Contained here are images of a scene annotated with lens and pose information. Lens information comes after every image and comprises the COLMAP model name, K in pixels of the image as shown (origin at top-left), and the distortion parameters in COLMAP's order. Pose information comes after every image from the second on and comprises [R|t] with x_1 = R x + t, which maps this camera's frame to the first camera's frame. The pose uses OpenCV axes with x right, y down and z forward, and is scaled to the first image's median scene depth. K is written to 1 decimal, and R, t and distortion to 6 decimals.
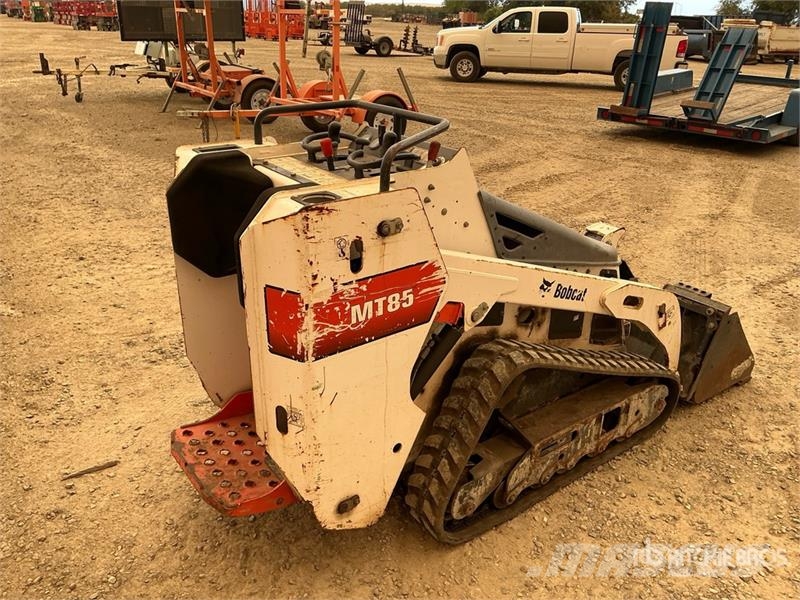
lens RADIAL K [[653.8, 0, 412.7], [0, 653.8, 298.6], [0, 0, 1]] dist [0.129921, -0.245422]
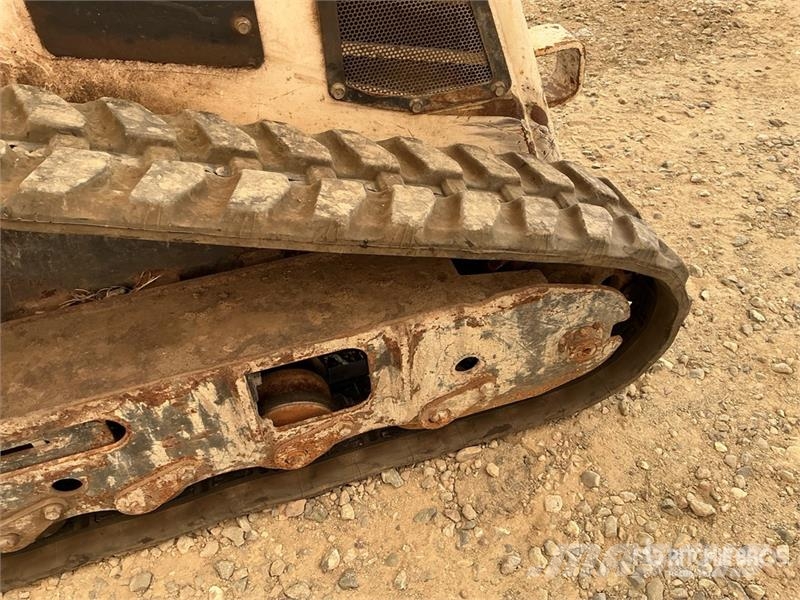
lens RADIAL K [[662.3, 0, 400.0], [0, 662.3, 300.0], [0, 0, 1]] dist [0.079117, -0.142168]
pose [[0.938503, 0.207487, -0.275974, 0.169056], [-0.088009, 0.916650, 0.389881, 0.017328], [0.333867, -0.341616, 0.878539, 0.330775]]
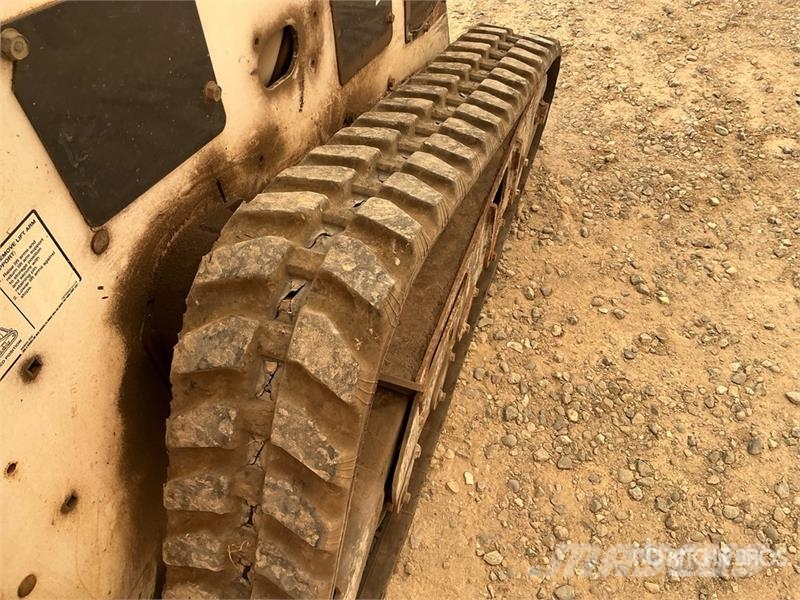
lens RADIAL K [[662.3, 0, 400.0], [0, 662.3, 300.0], [0, 0, 1]] dist [0.079117, -0.142168]
pose [[0.845716, -0.453204, 0.281727, 0.032451], [0.248188, 0.801419, 0.544179, -0.012927], [-0.472406, -0.390300, 0.790252, 0.268908]]
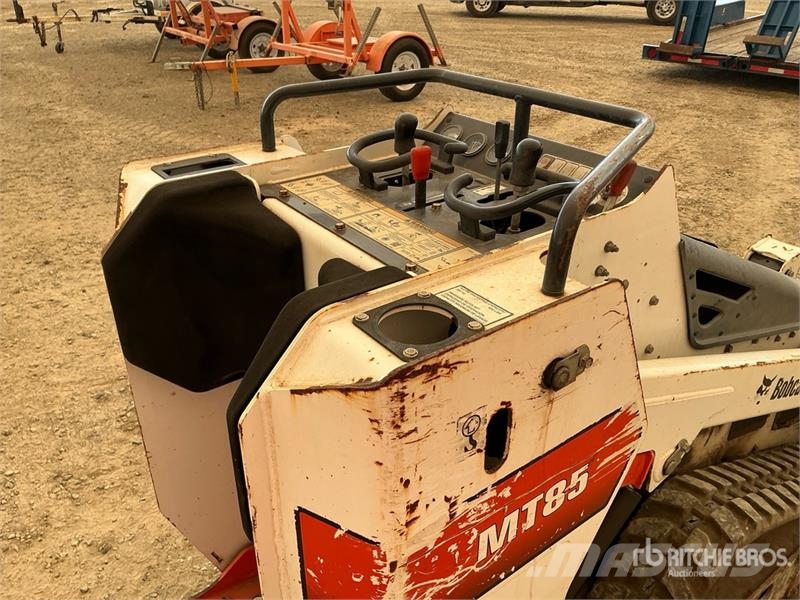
lens RADIAL K [[662.3, 0, 400.0], [0, 662.3, 300.0], [0, 0, 1]] dist [0.079117, -0.142168]
pose [[0.999502, -0.013155, -0.028680, -0.036901], [0.015469, 0.996511, 0.082021, -0.052958], [0.027501, -0.082424, 0.996218, 0.147399]]
